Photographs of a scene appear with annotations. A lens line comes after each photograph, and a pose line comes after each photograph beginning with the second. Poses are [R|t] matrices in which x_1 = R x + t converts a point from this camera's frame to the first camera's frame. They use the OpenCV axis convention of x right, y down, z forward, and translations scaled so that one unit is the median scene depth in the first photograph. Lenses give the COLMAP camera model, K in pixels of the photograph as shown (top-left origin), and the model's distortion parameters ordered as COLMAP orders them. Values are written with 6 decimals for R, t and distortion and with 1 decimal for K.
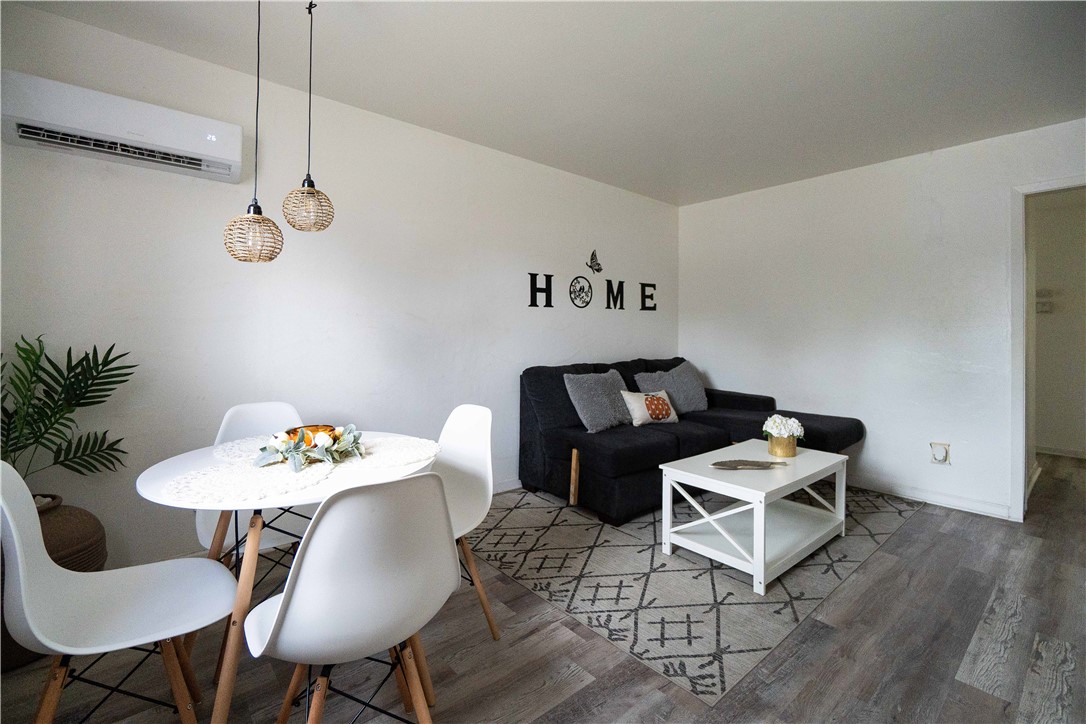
lens RADIAL K [[473.3, 0, 542.7], [0, 473.3, 331.2], [0, 0, 1]] dist [-0.001041, -0.000110]
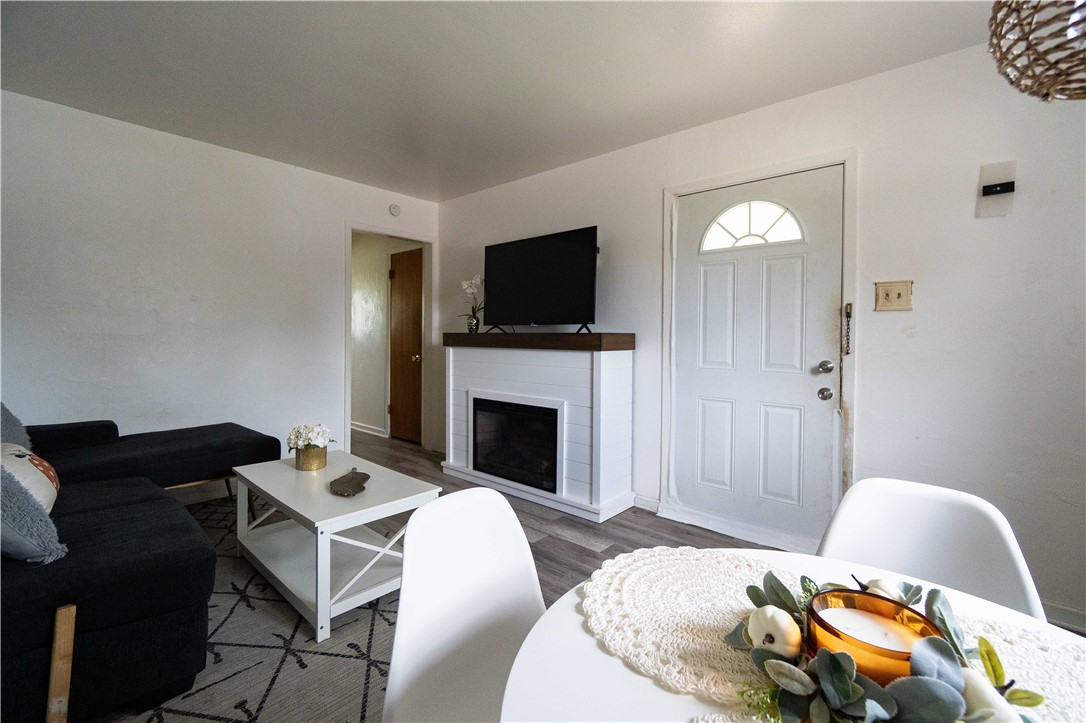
lens RADIAL K [[472.1, 0, 546.4], [0, 472.1, 345.2], [0, 0, 1]] dist [-0.001367, -0.000263]
pose [[-0.135223, -0.030460, 0.990347, -0.309699], [-0.012830, 0.999497, 0.028990, 0.000938], [-0.990732, -0.008786, -0.135546, 0.500590]]
